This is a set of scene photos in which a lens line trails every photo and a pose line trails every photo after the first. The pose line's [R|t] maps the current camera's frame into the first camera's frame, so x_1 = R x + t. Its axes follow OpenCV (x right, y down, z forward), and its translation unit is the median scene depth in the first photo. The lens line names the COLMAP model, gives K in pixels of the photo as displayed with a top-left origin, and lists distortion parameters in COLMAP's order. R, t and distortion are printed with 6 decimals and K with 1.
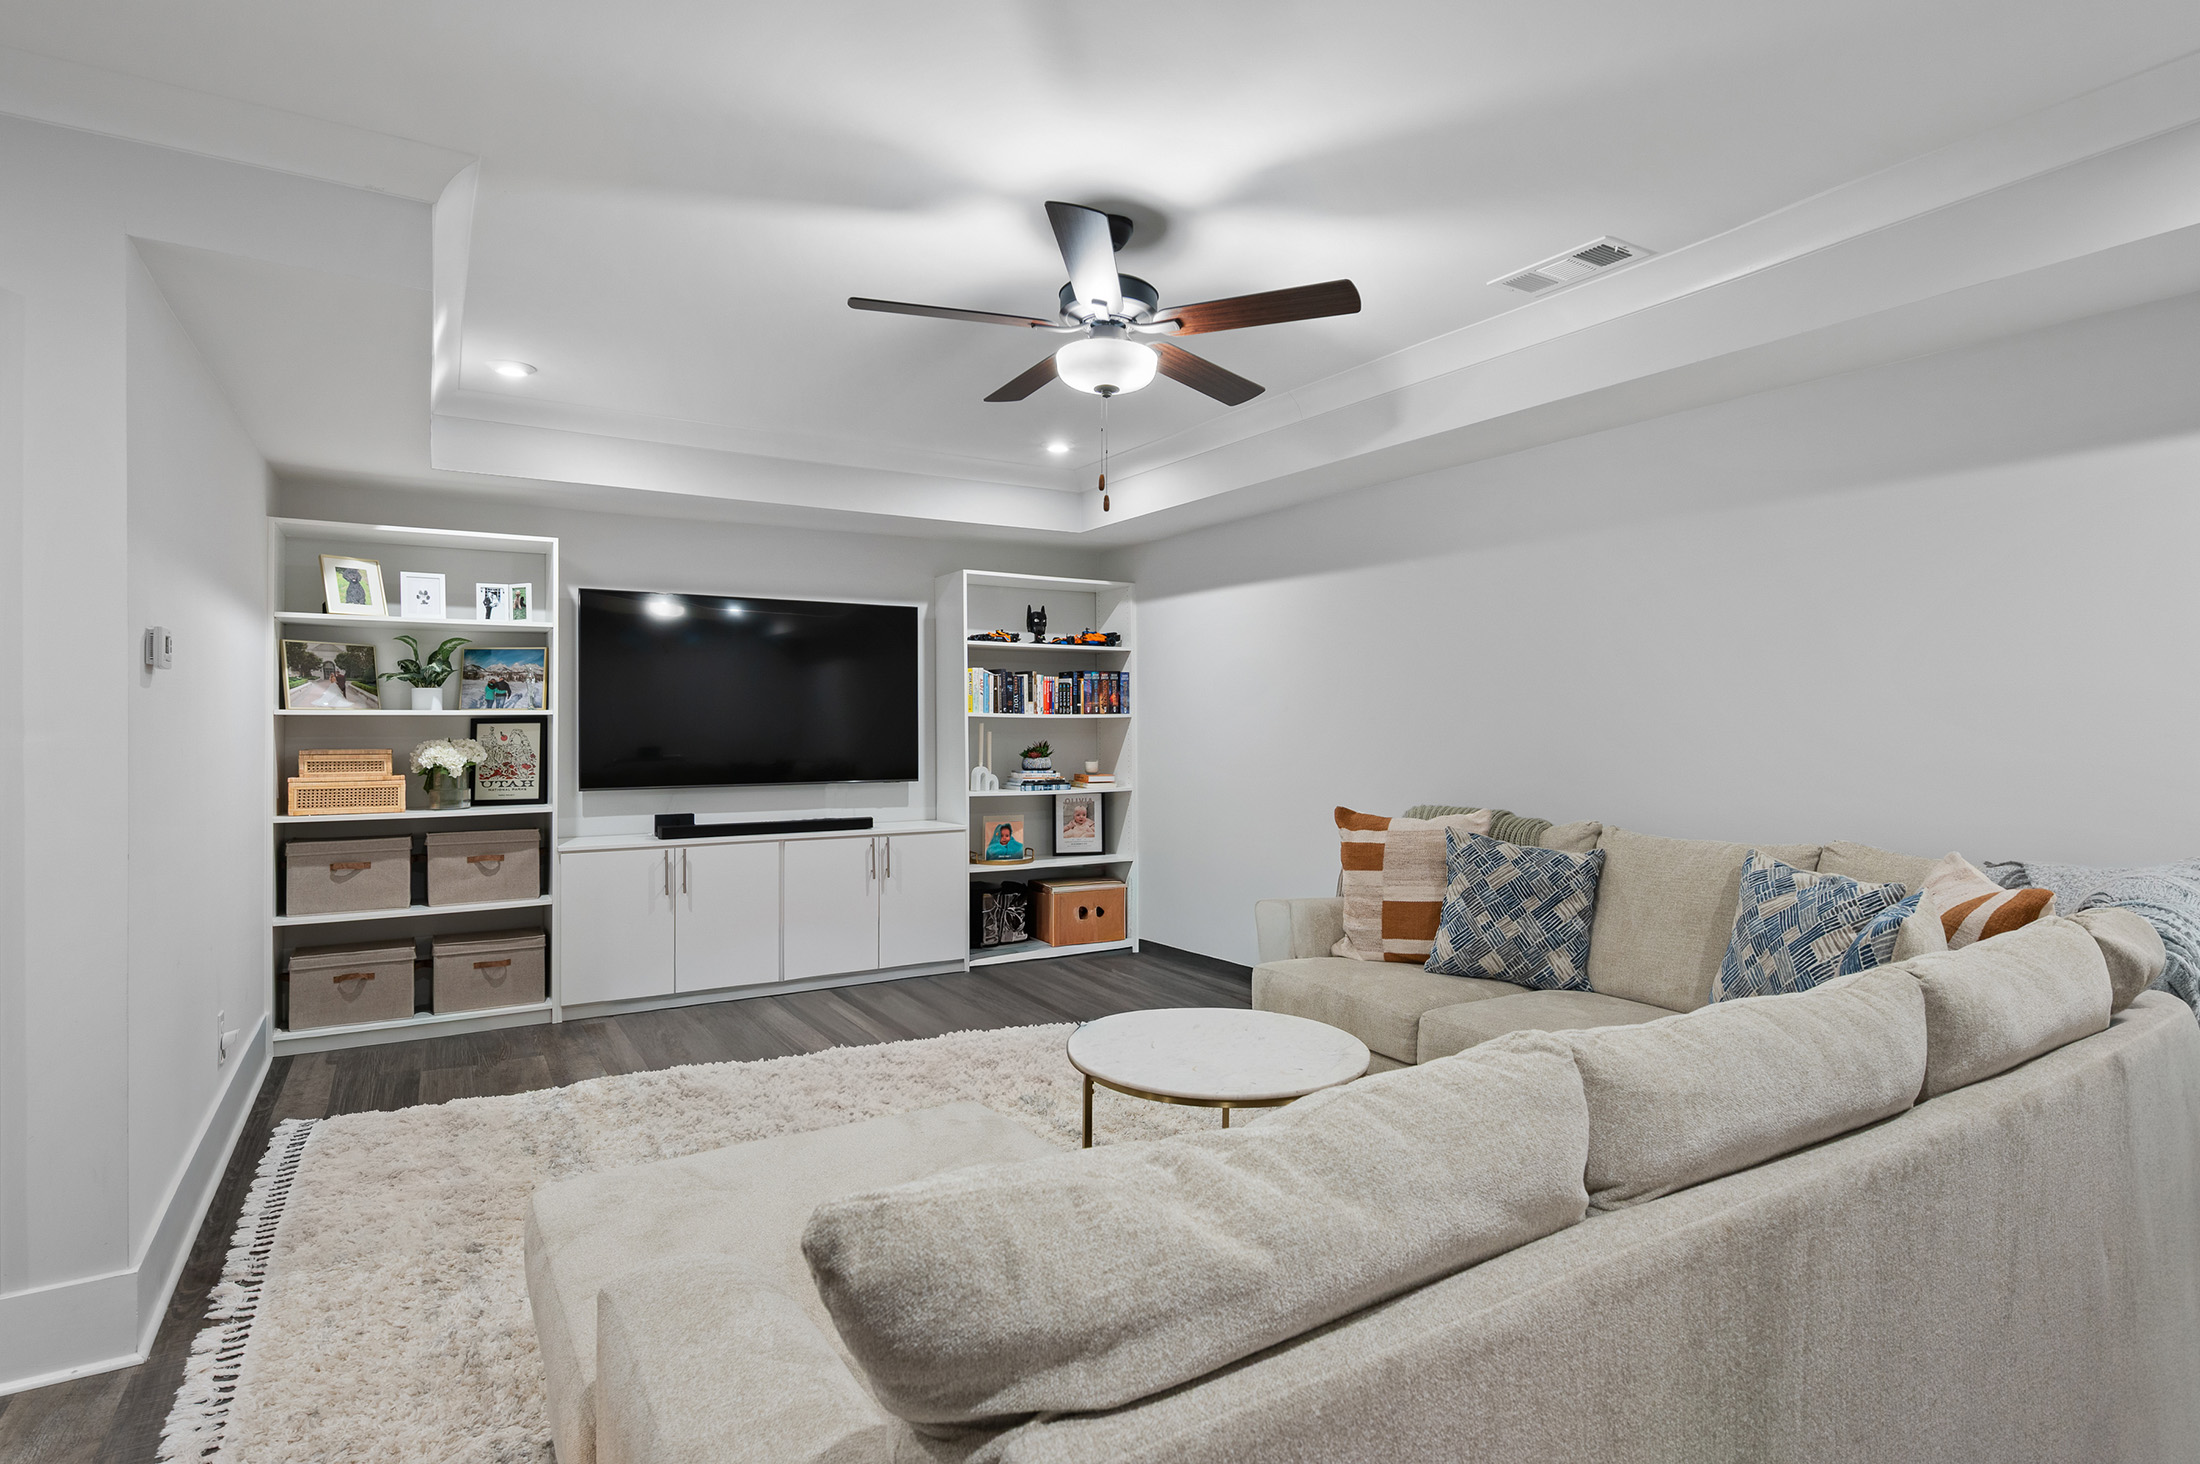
lens RADIAL K [[1162.4, 0, 1104.7], [0, 1162.4, 726.8], [0, 0, 1]] dist [-0.005771, -0.000169]
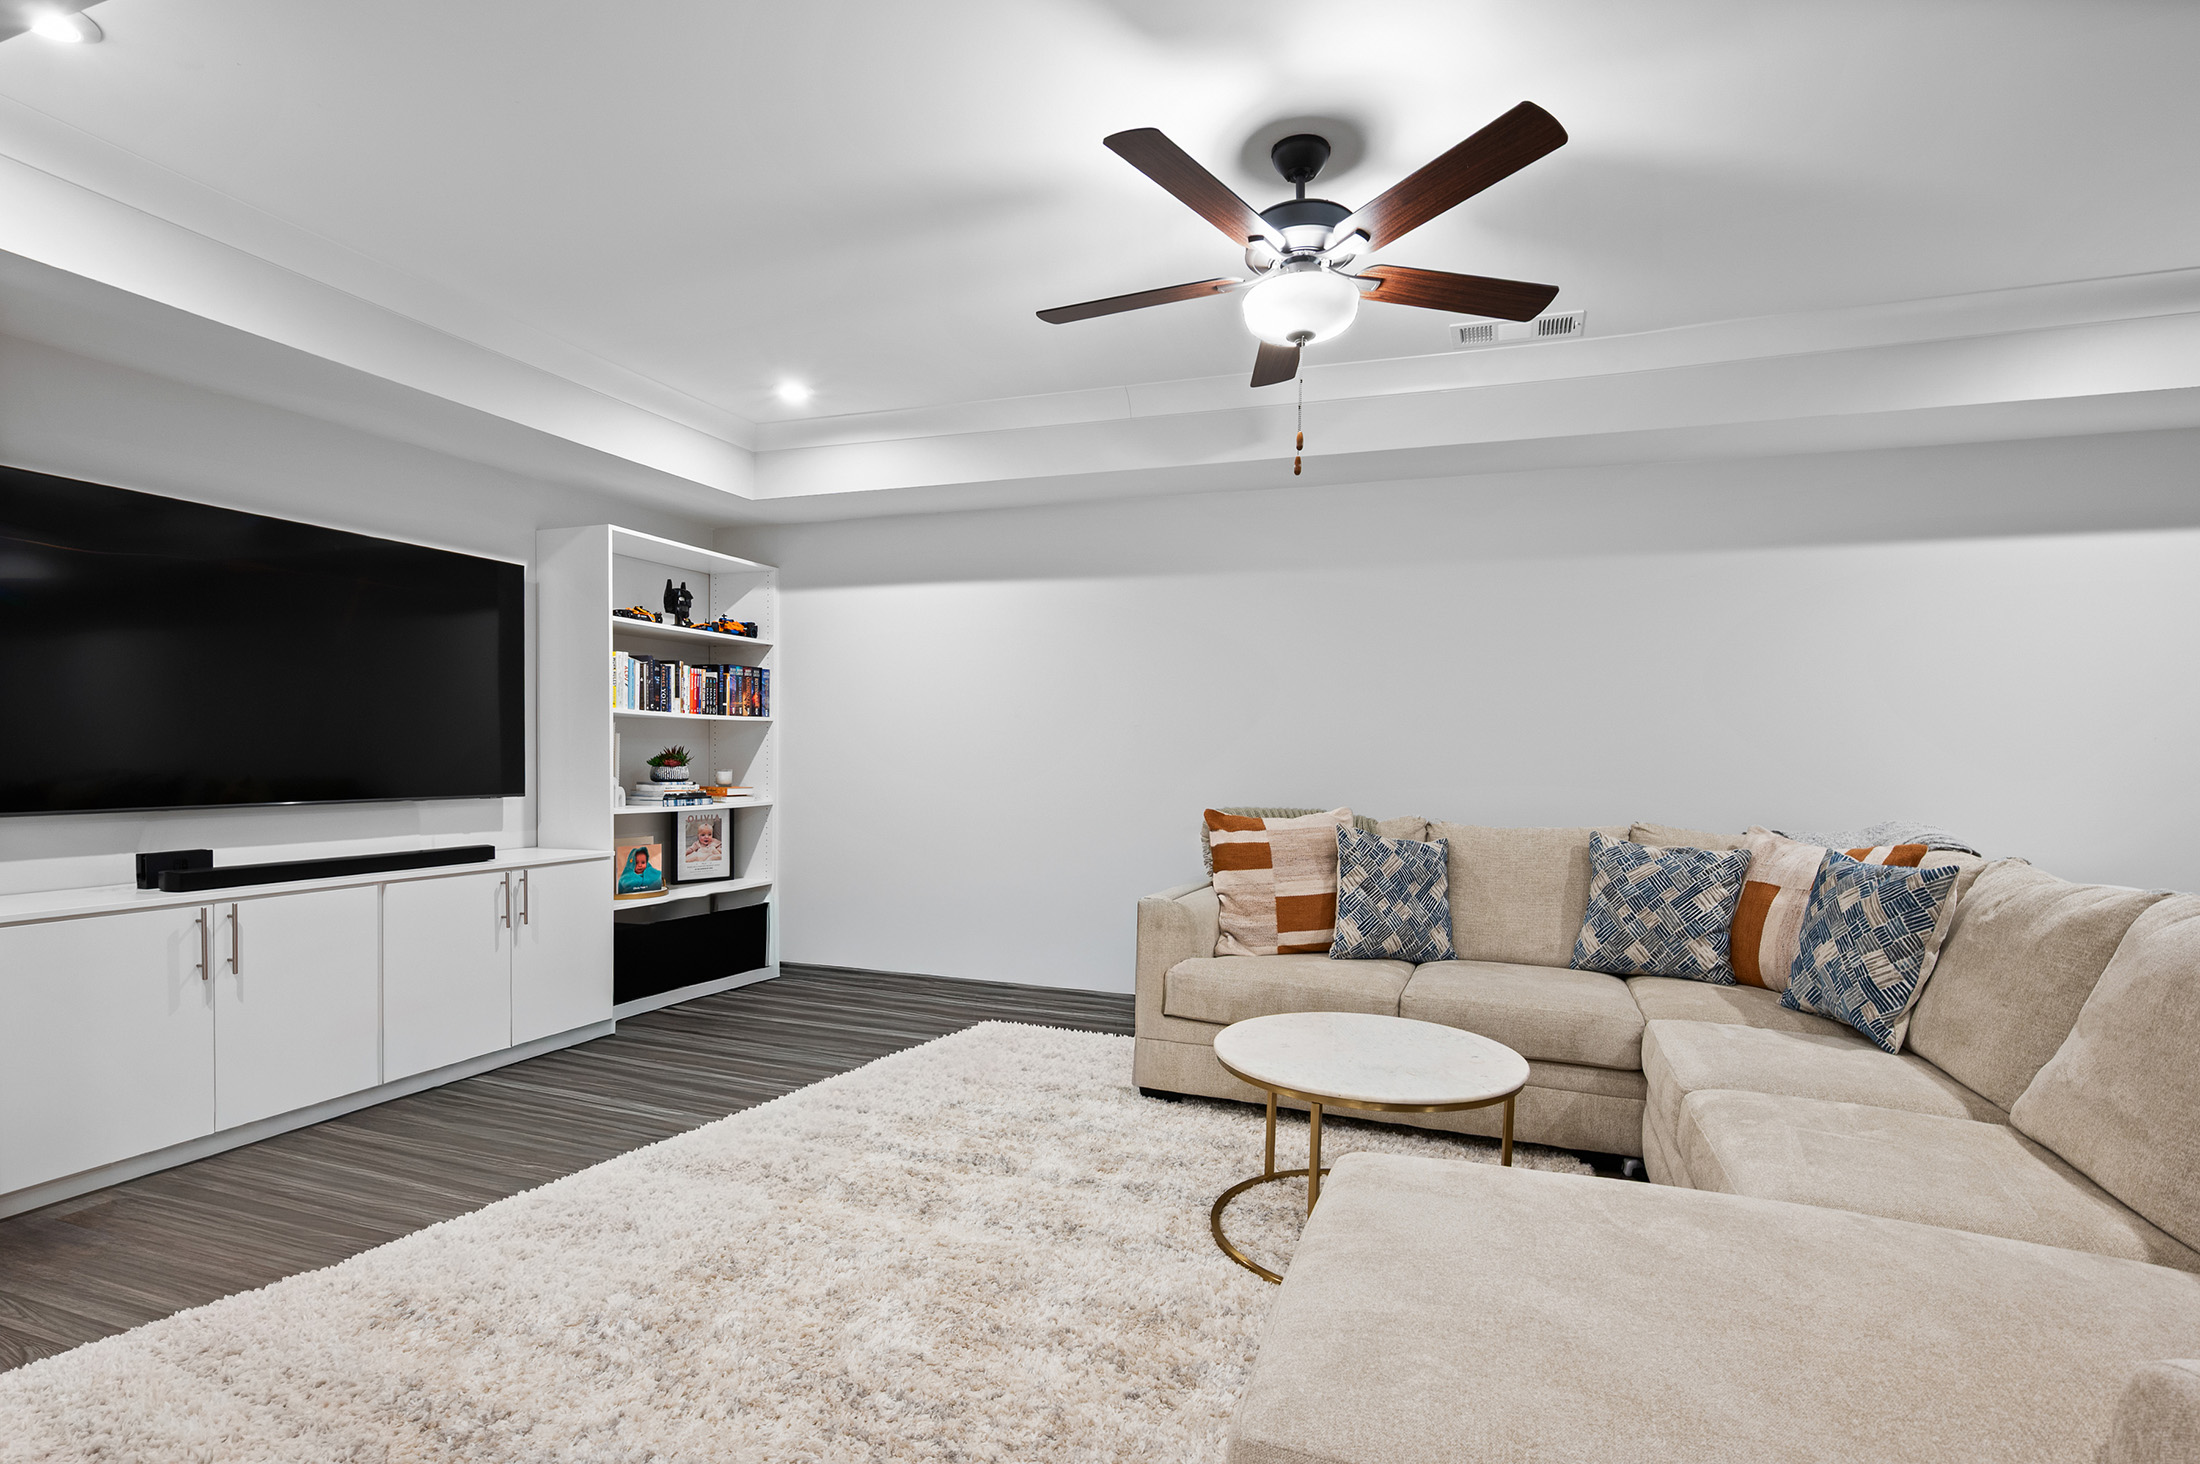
lens RADIAL K [[1092.4, 0, 1103.2], [0, 1092.4, 788.0], [0, 0, 1]] dist [0.000388, 0.000554]
pose [[0.784337, -0.008111, 0.620282, -0.315773], [-0.012551, 0.999502, 0.028939, 0.016396], [-0.620208, -0.030483, 0.783845, 0.212265]]
